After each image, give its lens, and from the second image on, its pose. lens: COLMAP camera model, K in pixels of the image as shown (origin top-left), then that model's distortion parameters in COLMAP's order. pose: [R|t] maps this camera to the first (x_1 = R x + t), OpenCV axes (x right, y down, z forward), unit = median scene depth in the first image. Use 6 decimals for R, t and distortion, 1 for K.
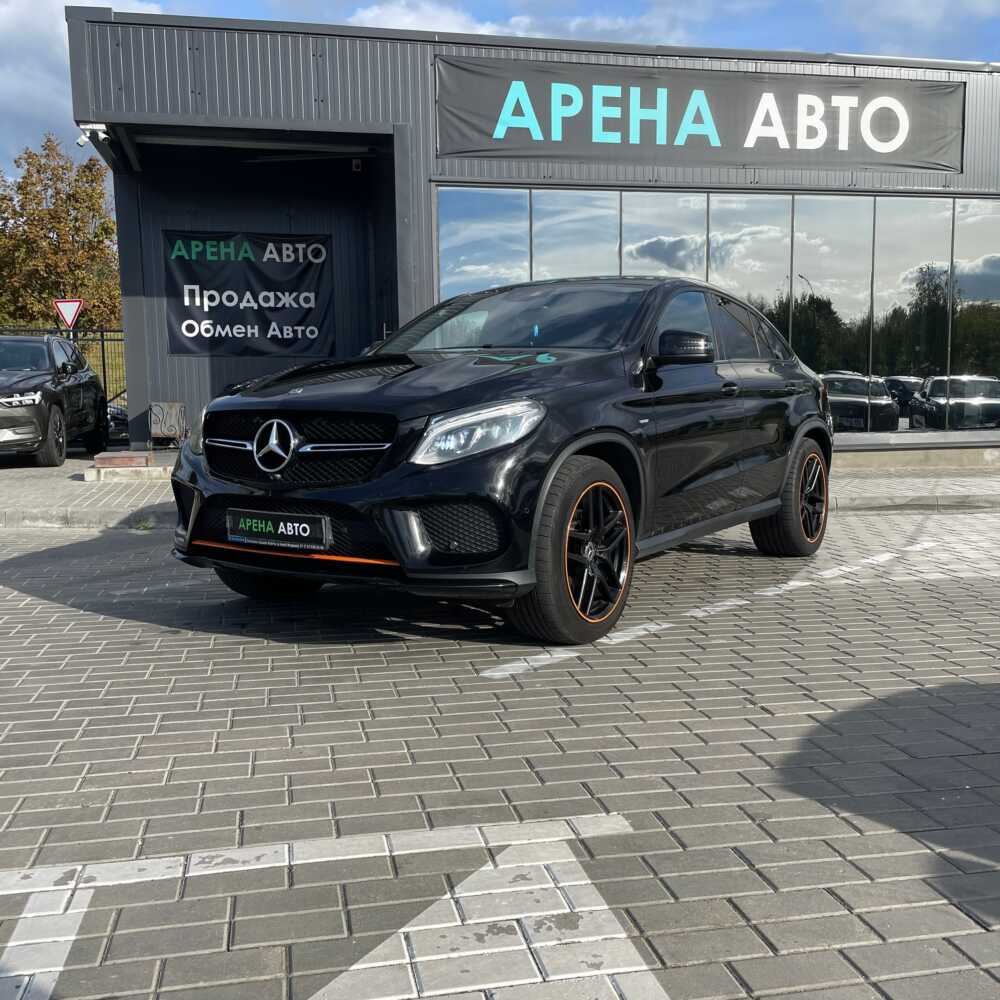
lens RADIAL K [[1022.7, 0, 500.0], [0, 1022.7, 500.0], [0, 0, 1]] dist [0.104941, -0.150683]
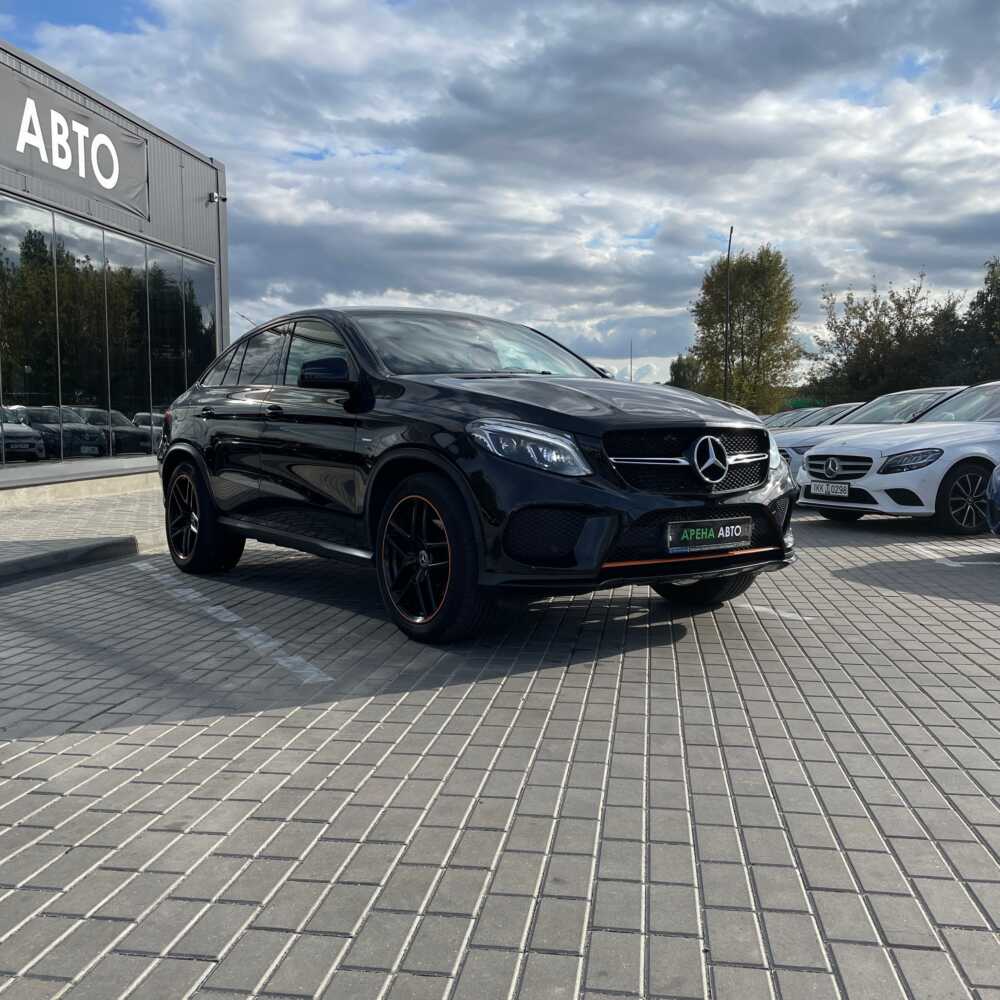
lens RADIAL K [[1020.3, 0, 478.0], [0, 1020.3, 498.6], [0, 0, 1]] dist [0.065884, -0.086827]
pose [[0.368512, -0.059992, 0.927685, -0.503592], [0.085836, 0.995848, 0.030302, -0.024803], [-0.925652, 0.068462, 0.372132, 0.310048]]
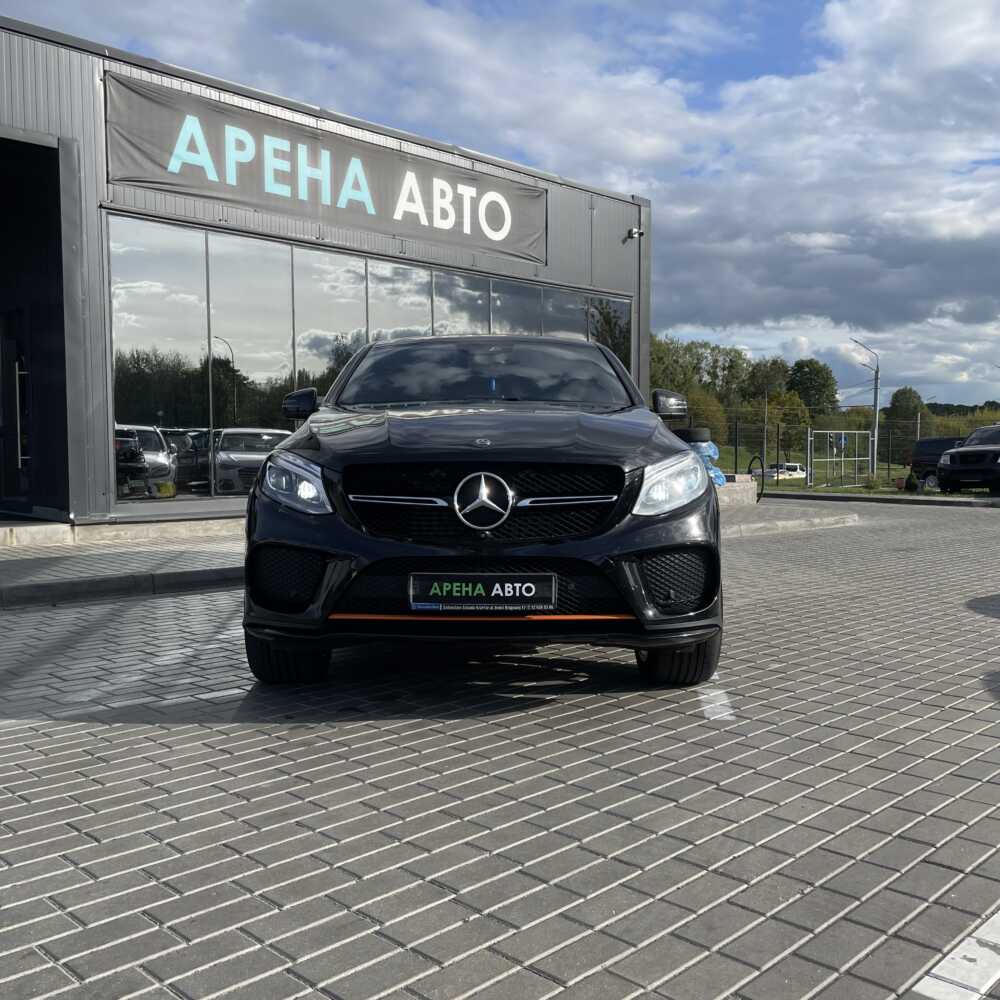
lens RADIAL K [[1008.1, 0, 500.0], [0, 1008.1, 500.0], [0, 0, 1]] dist [0.090627, -0.122641]
pose [[0.833791, -0.020035, 0.551717, -0.264850], [0.048946, 0.998089, -0.037726, -0.007023], [-0.549906, 0.058460, 0.833178, 0.090472]]
